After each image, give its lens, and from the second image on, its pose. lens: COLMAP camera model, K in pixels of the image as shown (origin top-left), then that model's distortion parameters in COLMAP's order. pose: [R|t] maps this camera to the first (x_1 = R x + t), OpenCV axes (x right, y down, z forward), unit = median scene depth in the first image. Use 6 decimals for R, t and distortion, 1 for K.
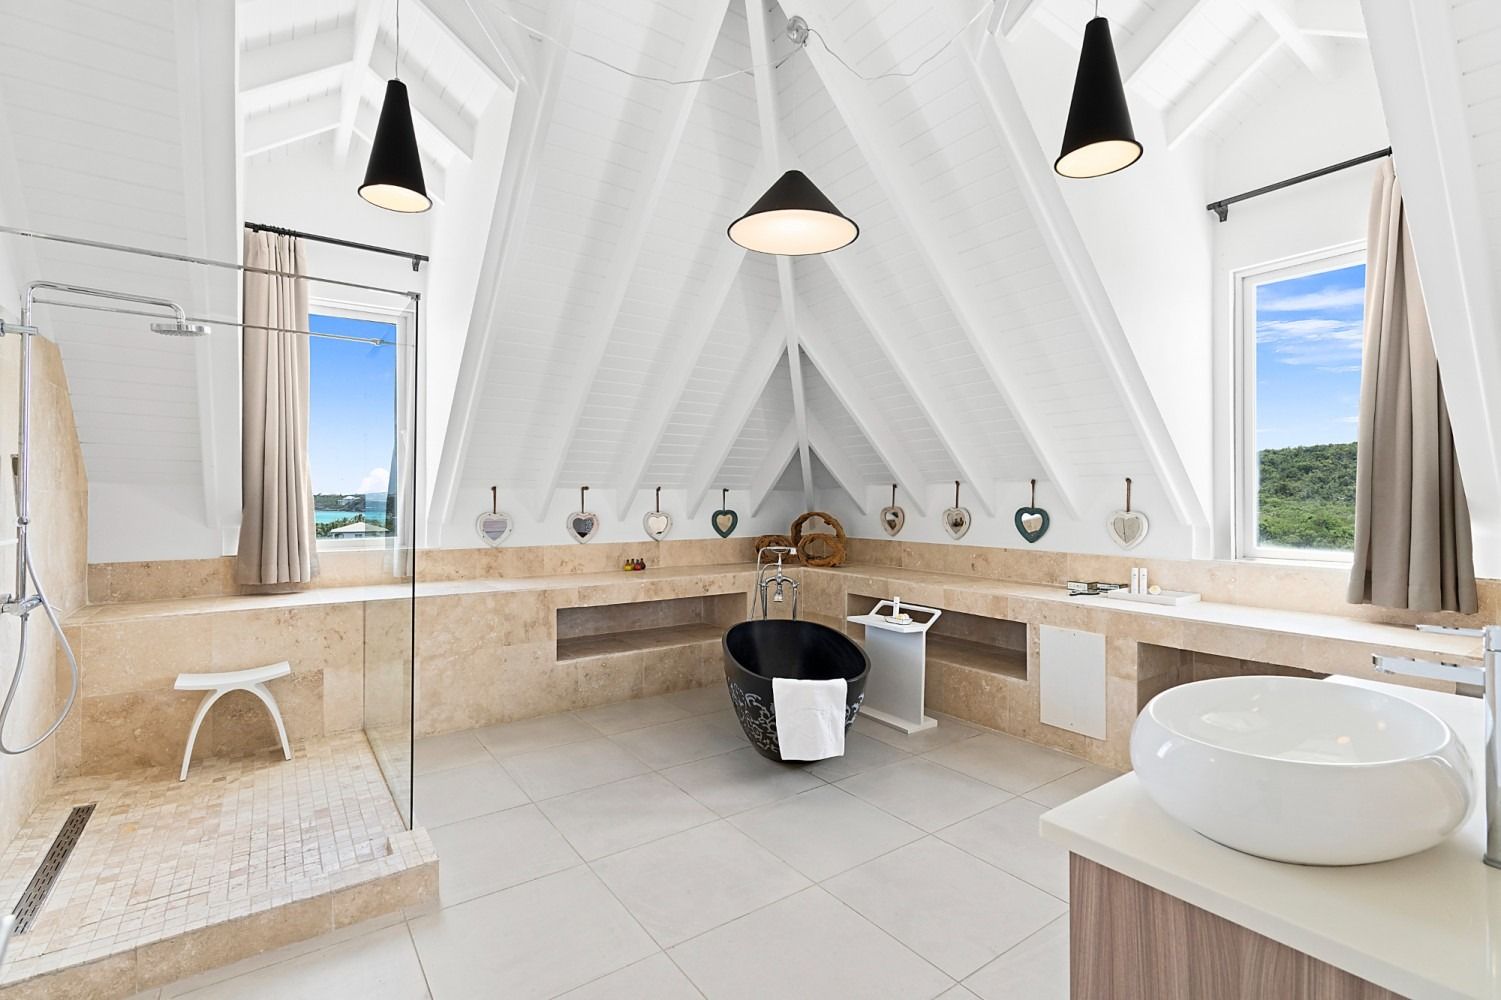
lens RADIAL K [[683.6, 0, 753.4], [0, 683.6, 493.7], [0, 0, 1]] dist [0.000007, -0.000045]
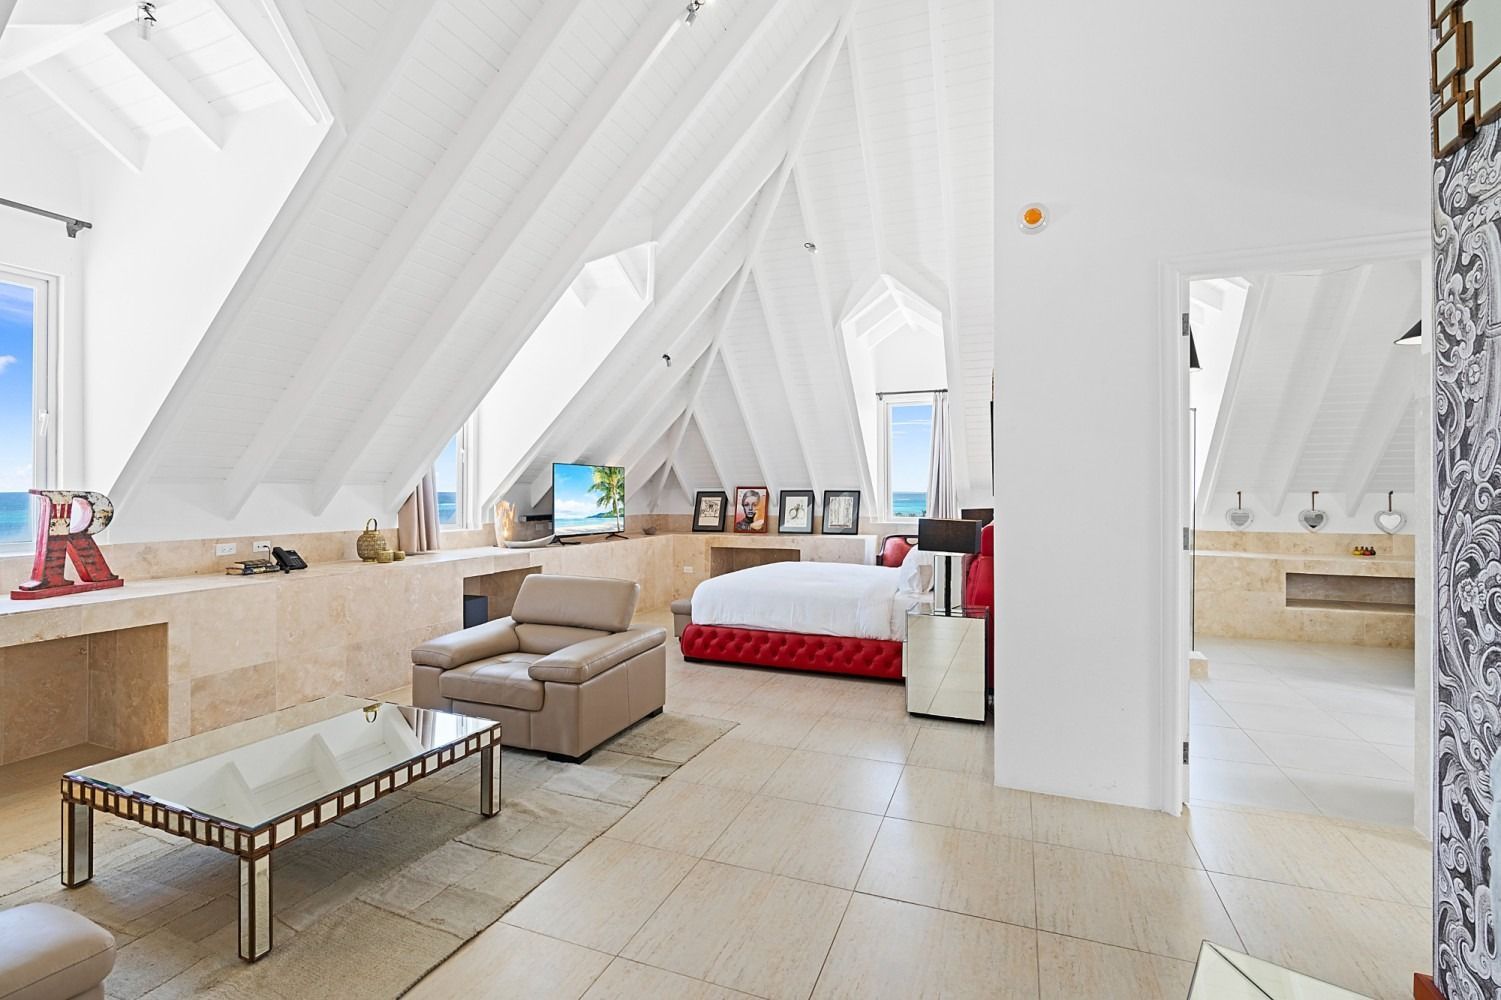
lens RADIAL K [[683.6, 0, 753.4], [0, 683.6, 493.7], [0, 0, 1]] dist [0.000007, -0.000045]
pose [[0.544509, -0.003206, -0.838749, 0.325037], [0.001951, 0.999995, -0.002556, -0.004905], [0.838753, -0.000244, 0.544512, -0.778468]]
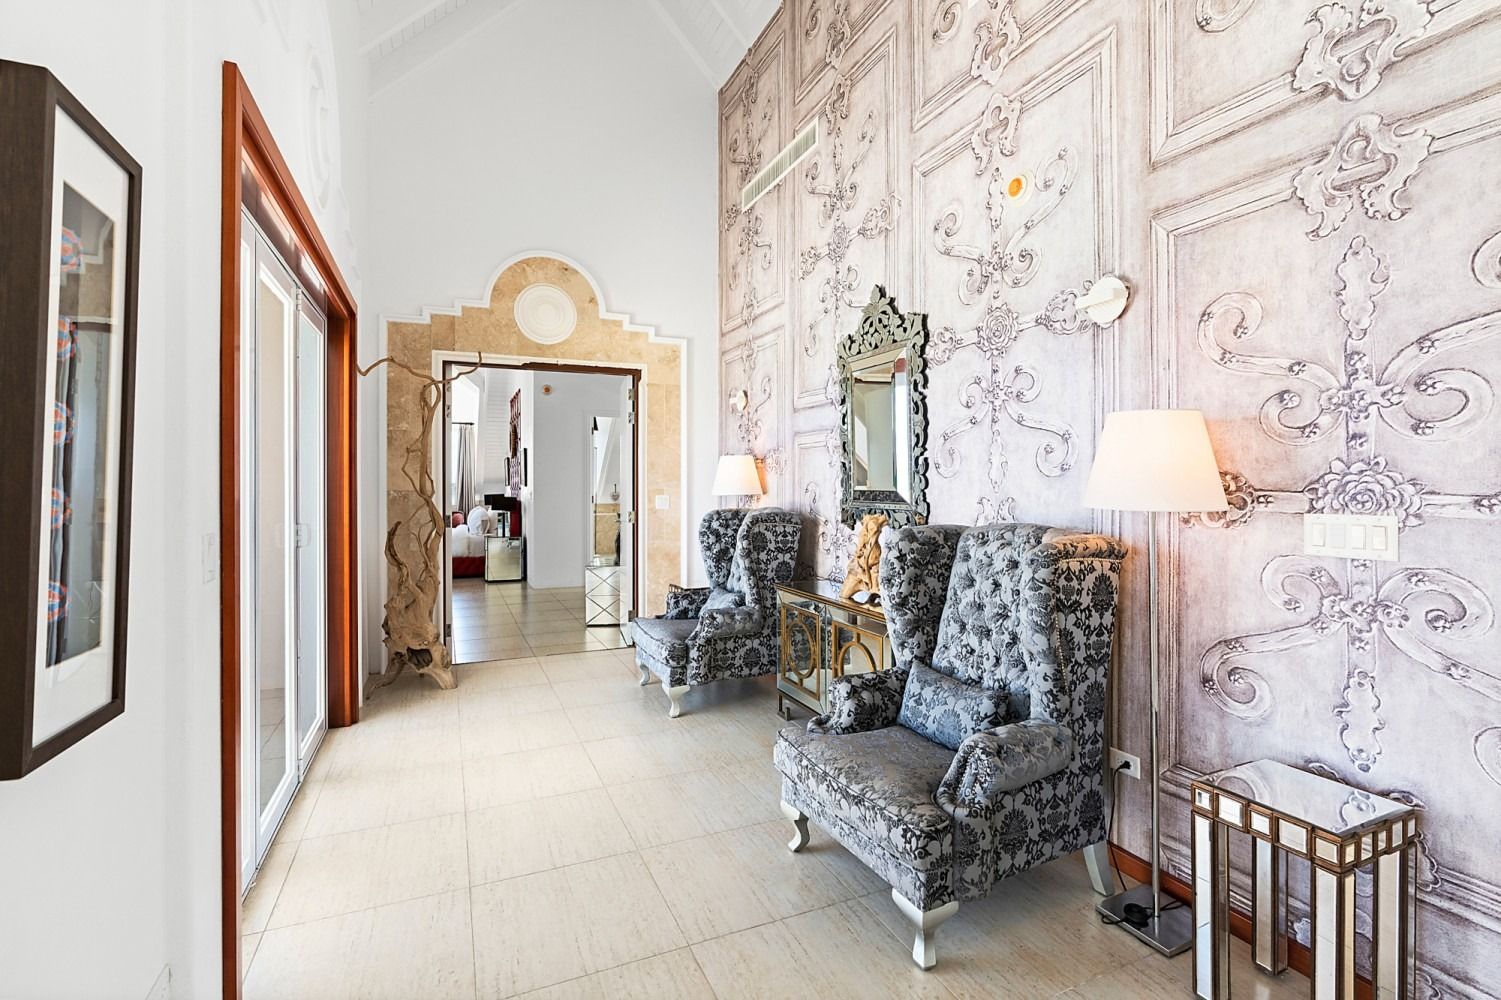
lens RADIAL K [[683.6, 0, 753.4], [0, 683.6, 493.7], [0, 0, 1]] dist [0.000007, -0.000045]
pose [[0.980982, 0.001217, -0.194095, 0.927668], [-0.000775, 0.999997, 0.002355, 0.012739], [0.194098, -0.002160, 0.980980, -2.117221]]
